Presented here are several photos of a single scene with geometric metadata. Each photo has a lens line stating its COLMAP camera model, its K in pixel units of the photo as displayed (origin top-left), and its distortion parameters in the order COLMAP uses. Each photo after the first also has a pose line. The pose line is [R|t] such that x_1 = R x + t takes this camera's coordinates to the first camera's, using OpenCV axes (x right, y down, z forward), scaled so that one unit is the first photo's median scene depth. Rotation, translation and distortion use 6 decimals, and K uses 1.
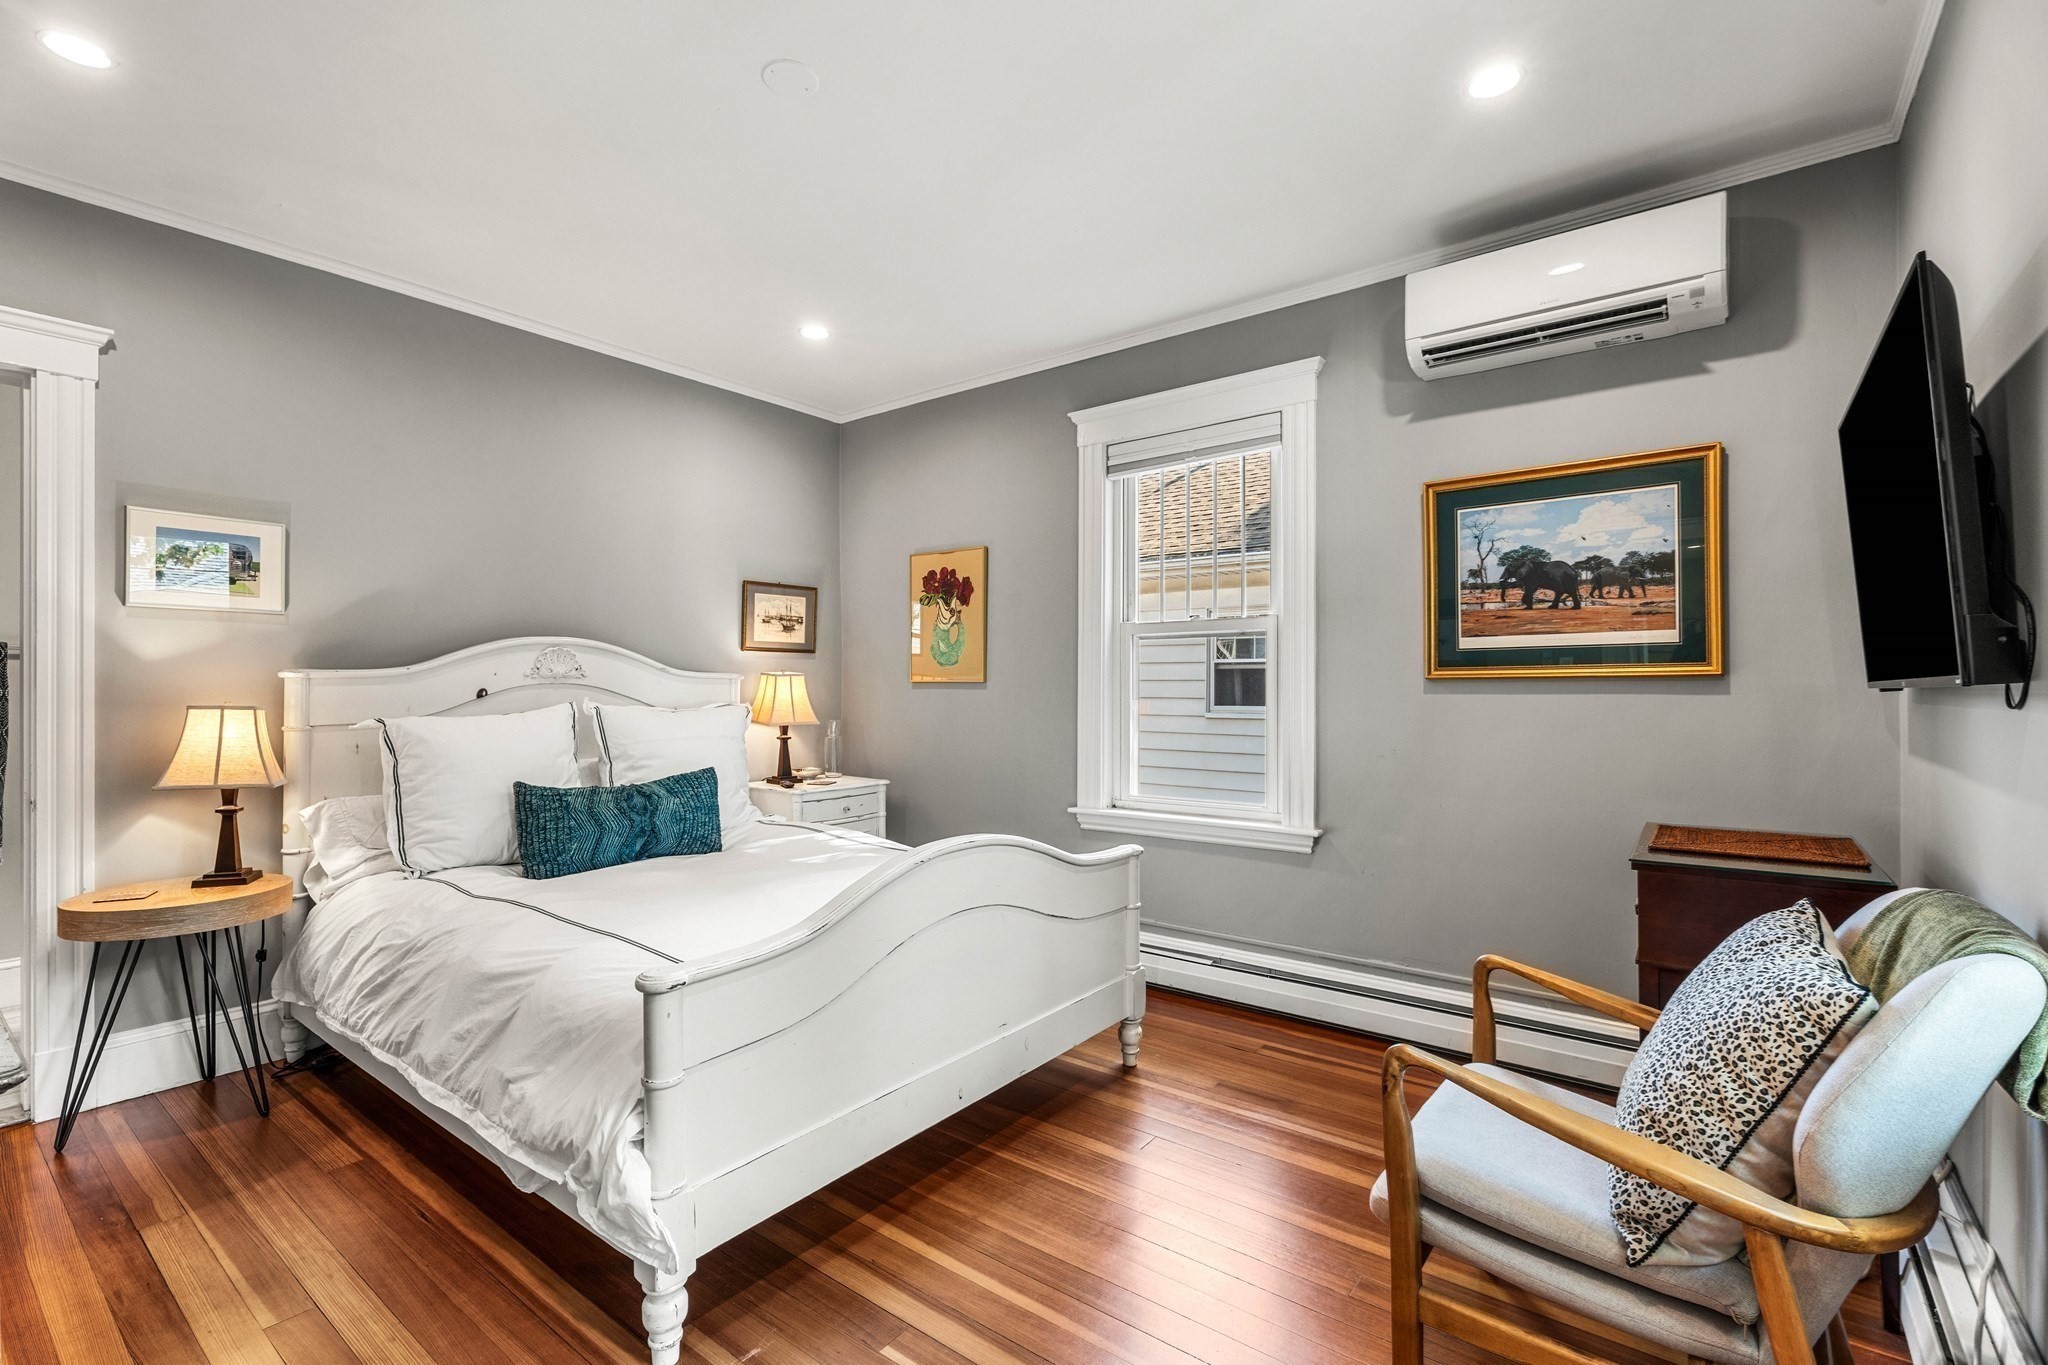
lens RADIAL K [[899.5, 0, 1030.4], [0, 899.5, 686.9], [0, 0, 1]] dist [-0.003097, 0.001016]
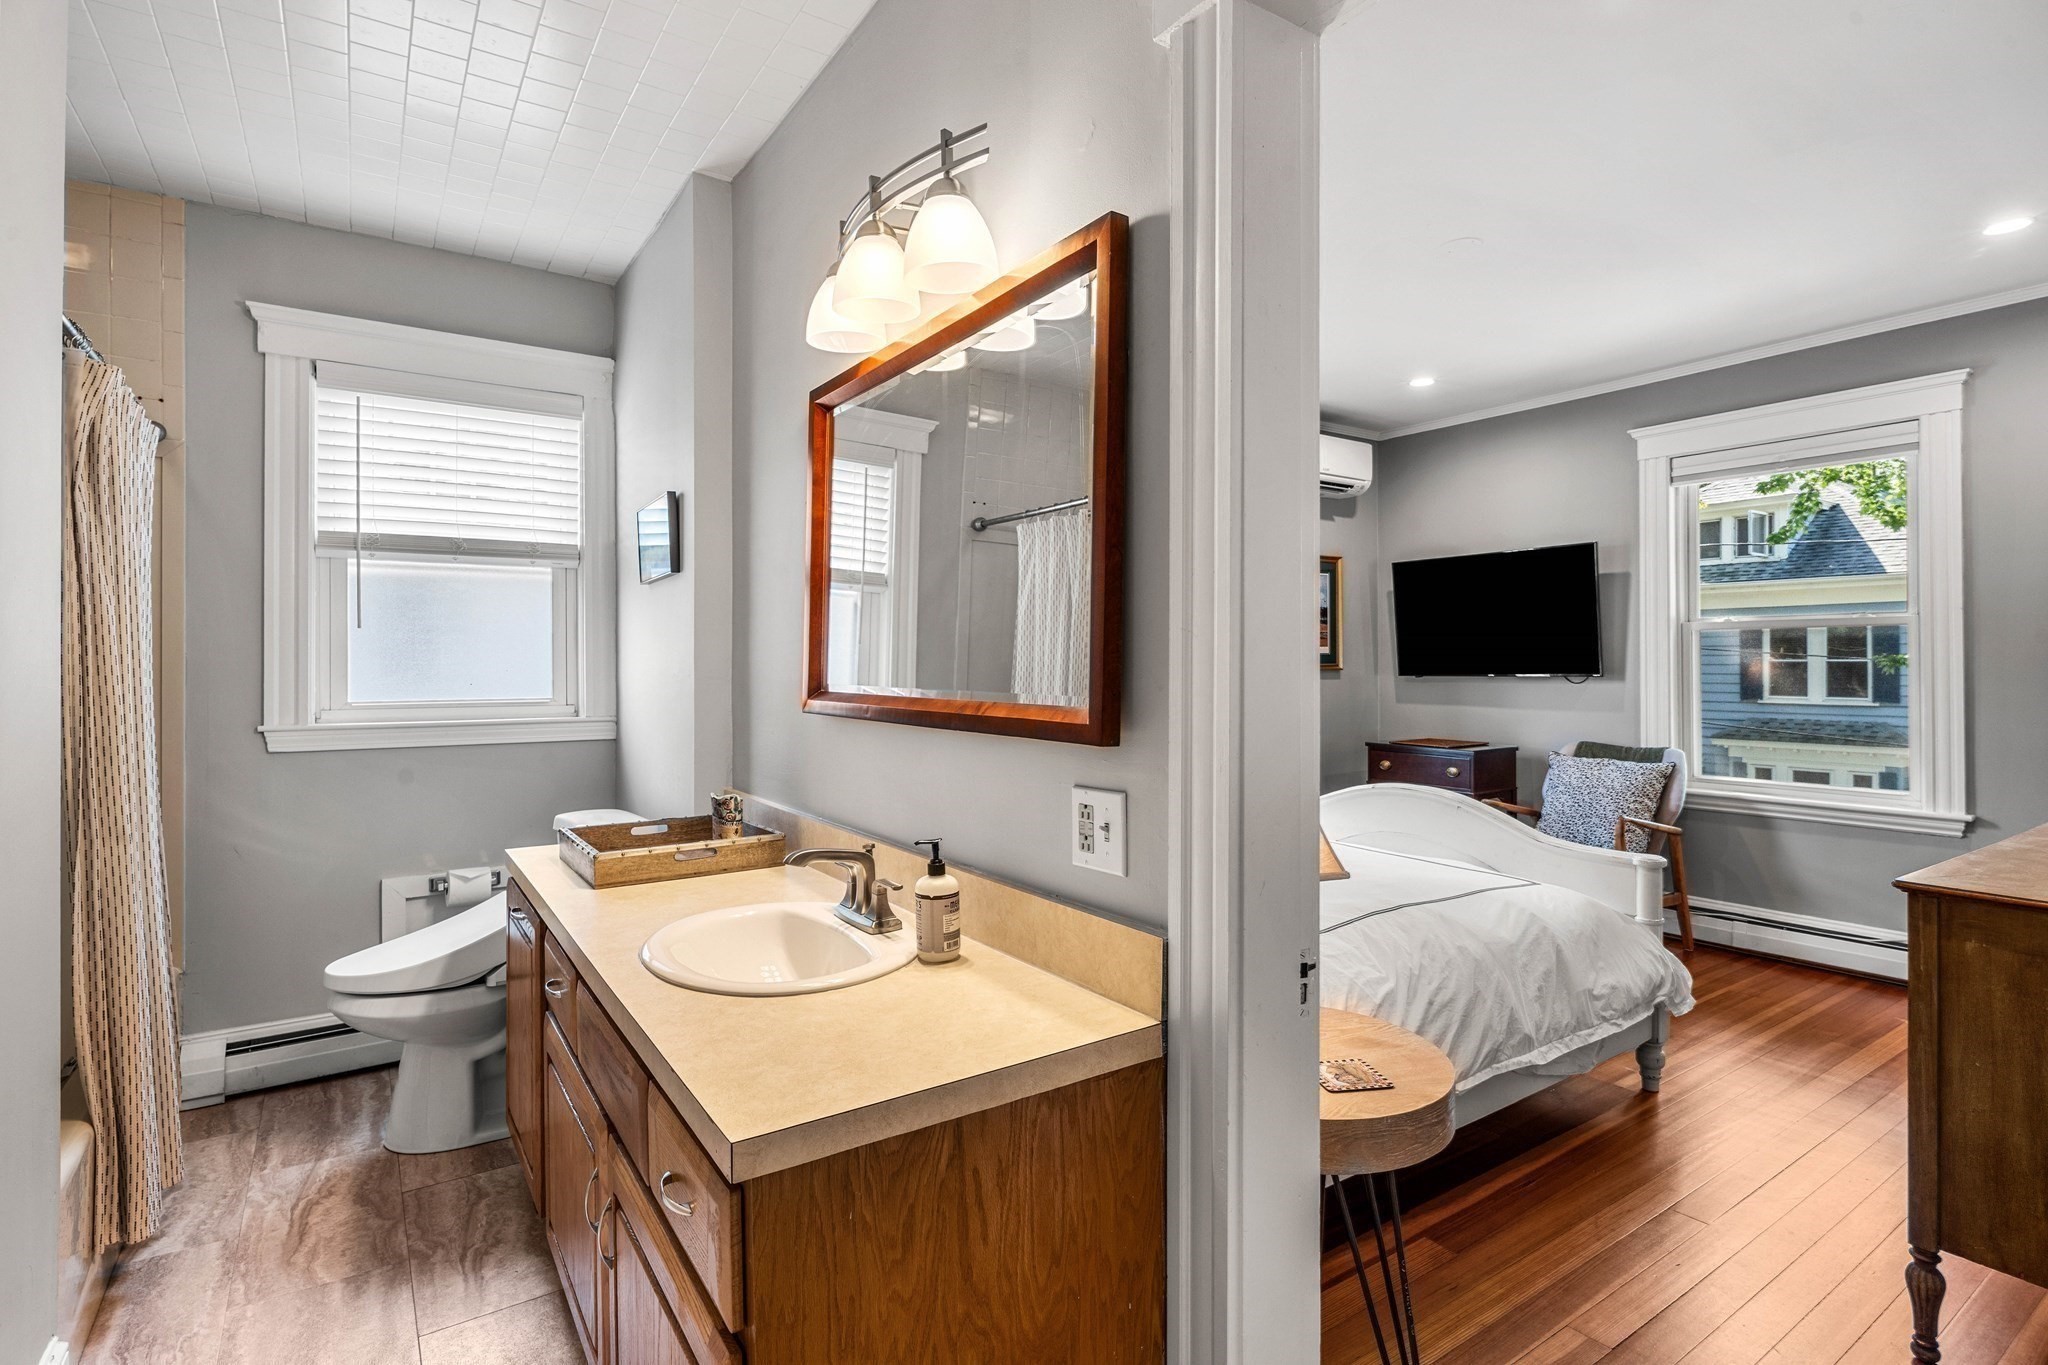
lens RADIAL K [[1007.1, 0, 1018.7], [0, 1007.1, 661.9], [0, 0, 1]] dist [-0.001157, -0.001926]
pose [[0.333154, 0.020703, 0.942645, -1.454120], [0.011628, 0.999593, -0.026063, 0.016742], [-0.942801, 0.019644, 0.332778, 0.829588]]
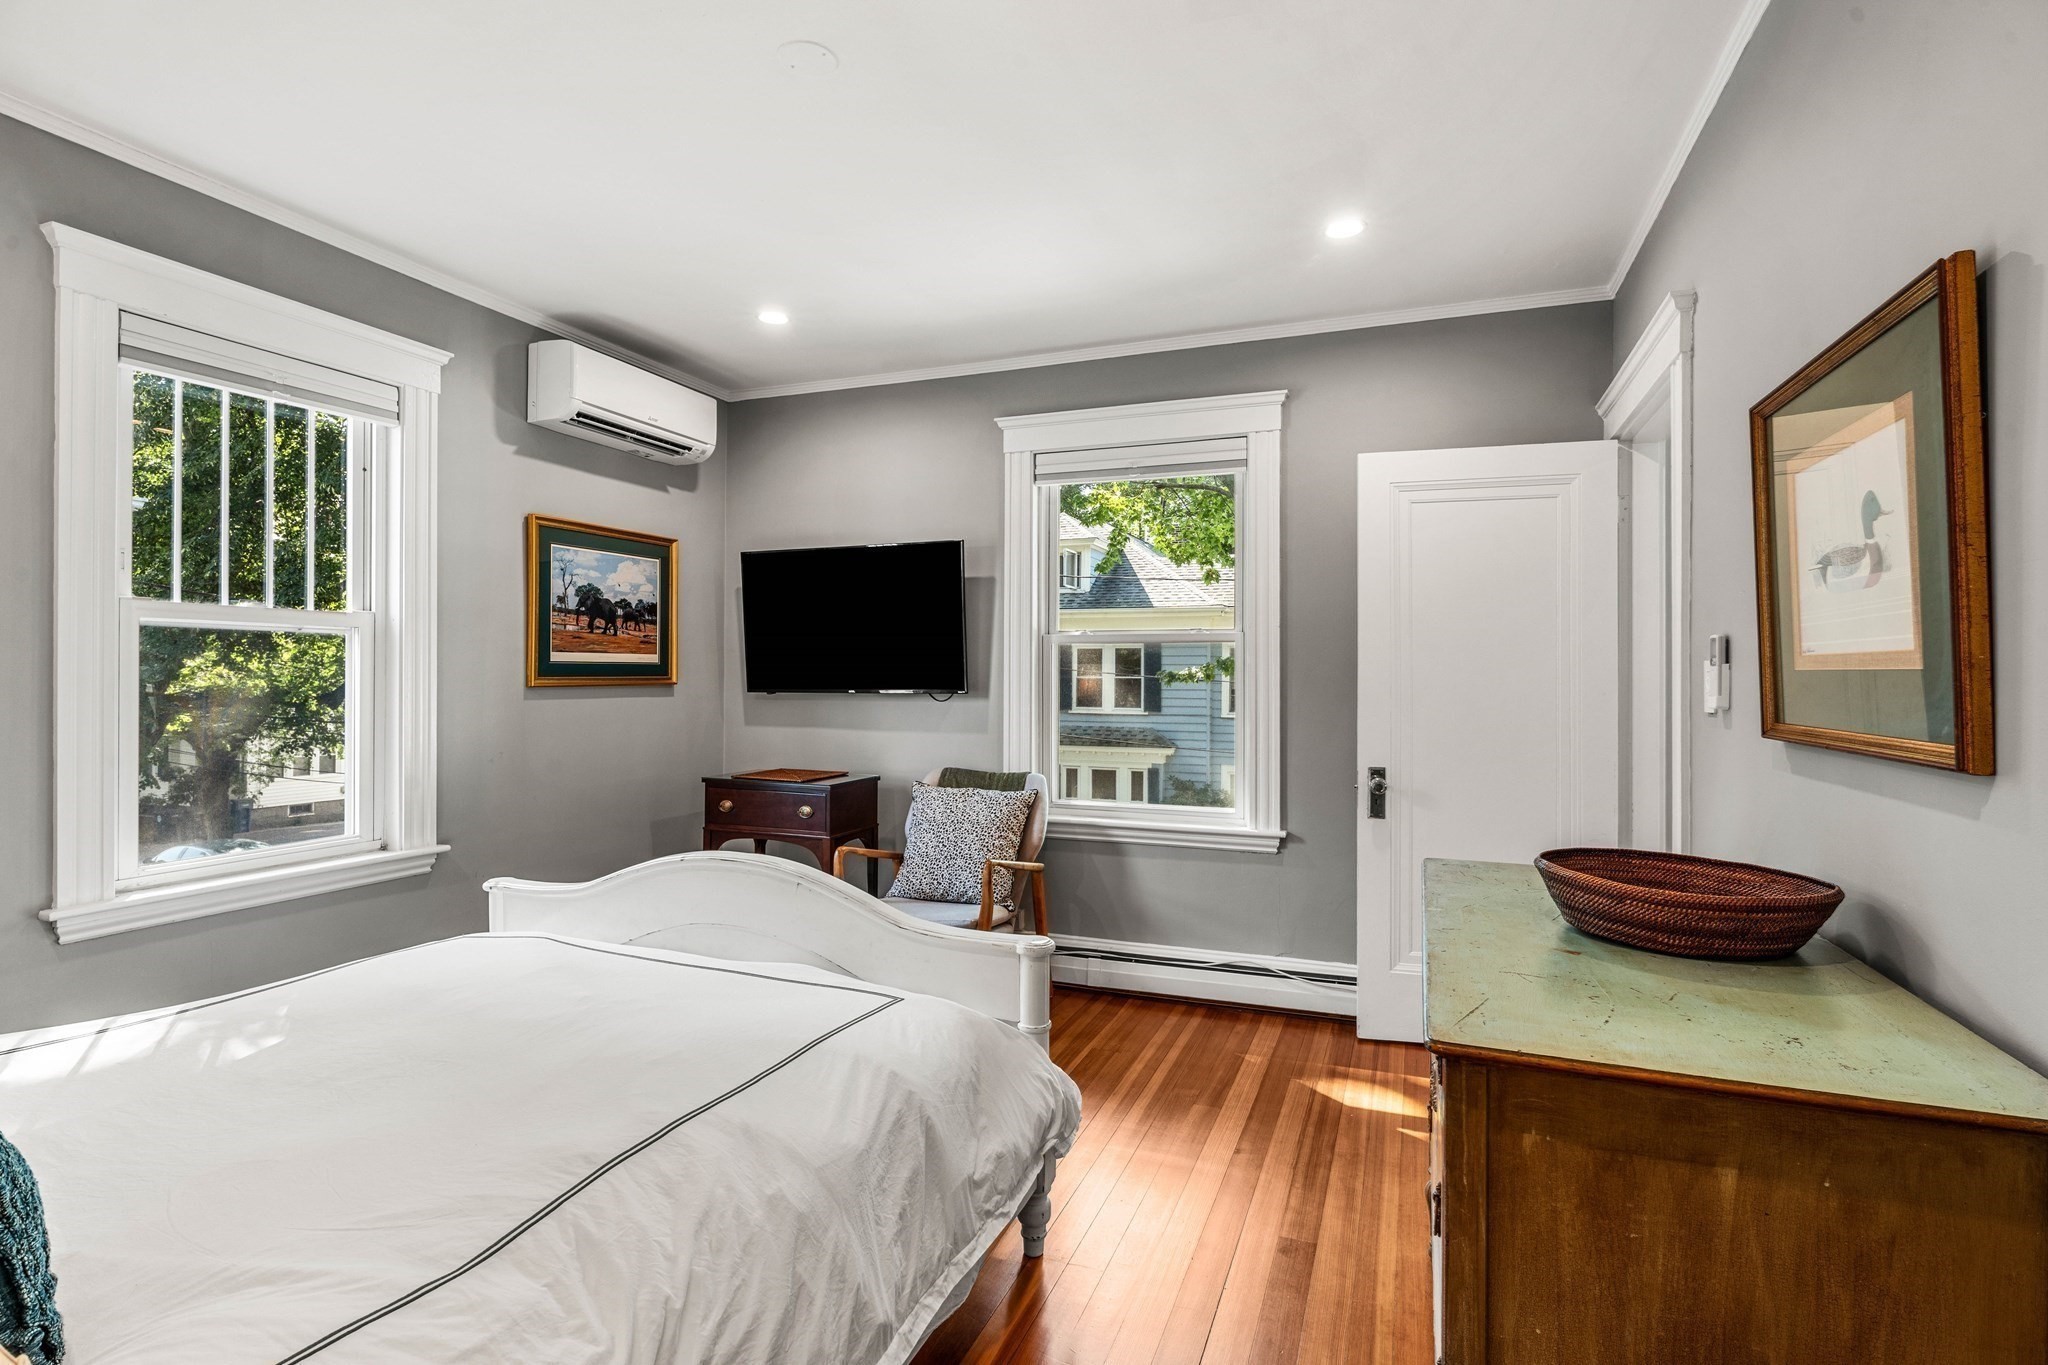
lens RADIAL K [[1007.1, 0, 1027.1], [0, 1007.1, 674.1], [0, 0, 1]] dist [-0.001157, -0.001926]
pose [[-0.259053, 0.022091, 0.965610, -0.988875], [0.015355, 0.999706, -0.018752, 0.008914], [-0.965741, 0.009969, -0.259316, 0.767627]]
